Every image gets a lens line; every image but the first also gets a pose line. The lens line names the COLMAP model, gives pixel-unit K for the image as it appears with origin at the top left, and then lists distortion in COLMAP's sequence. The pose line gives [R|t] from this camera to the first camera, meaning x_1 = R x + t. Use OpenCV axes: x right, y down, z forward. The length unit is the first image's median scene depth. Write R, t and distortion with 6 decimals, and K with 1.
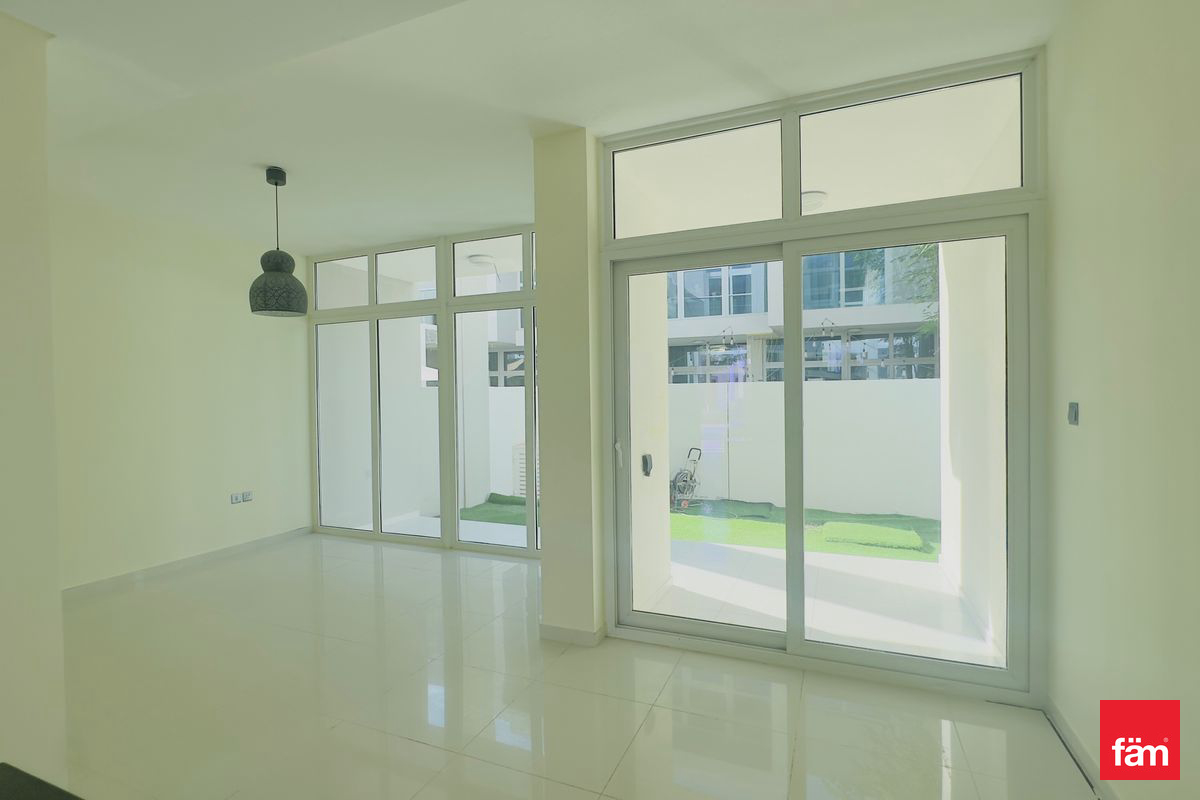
lens RADIAL K [[570.3, 0, 596.9], [0, 570.3, 401.9], [0, 0, 1]] dist [-0.005801, 0.001137]
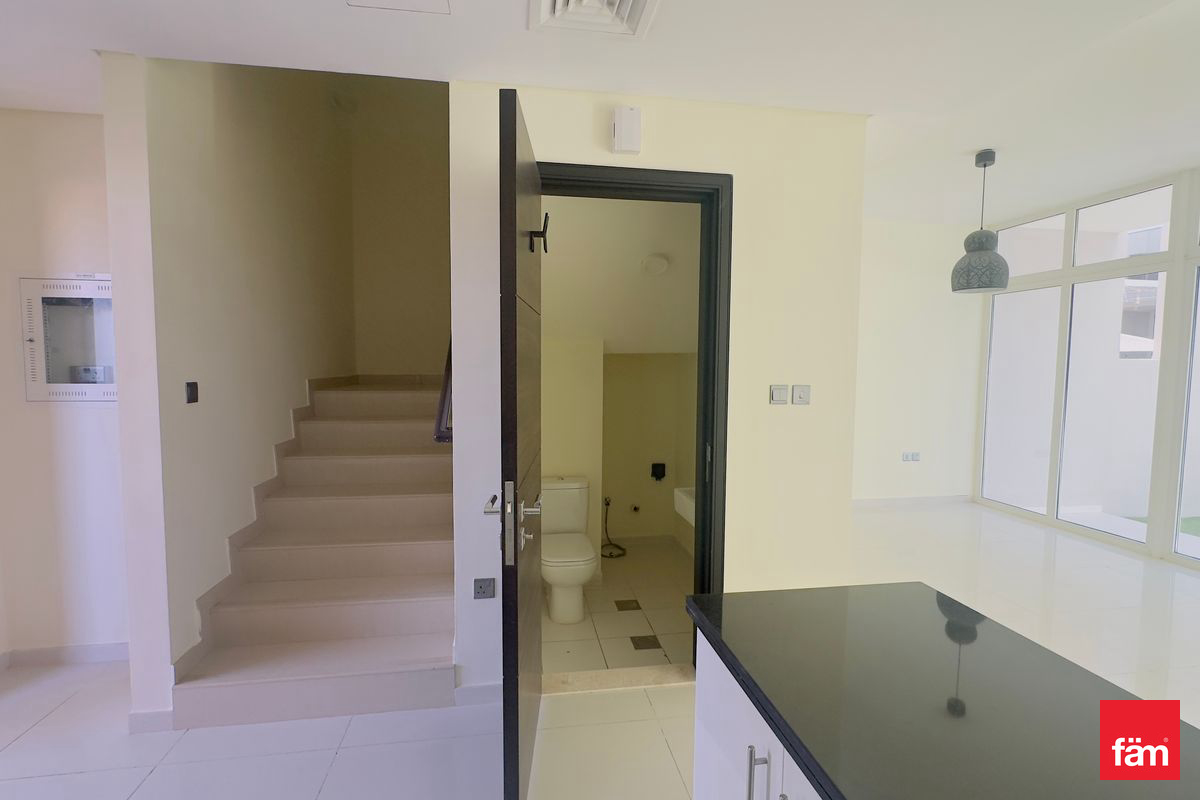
lens RADIAL K [[570.3, 0, 596.9], [0, 570.3, 401.9], [0, 0, 1]] dist [-0.005801, 0.001137]
pose [[0.533672, 0.078802, -0.842012, -0.020729], [-0.030527, 0.996795, 0.073940, -0.003606], [0.845140, -0.013755, 0.534367, -0.119858]]
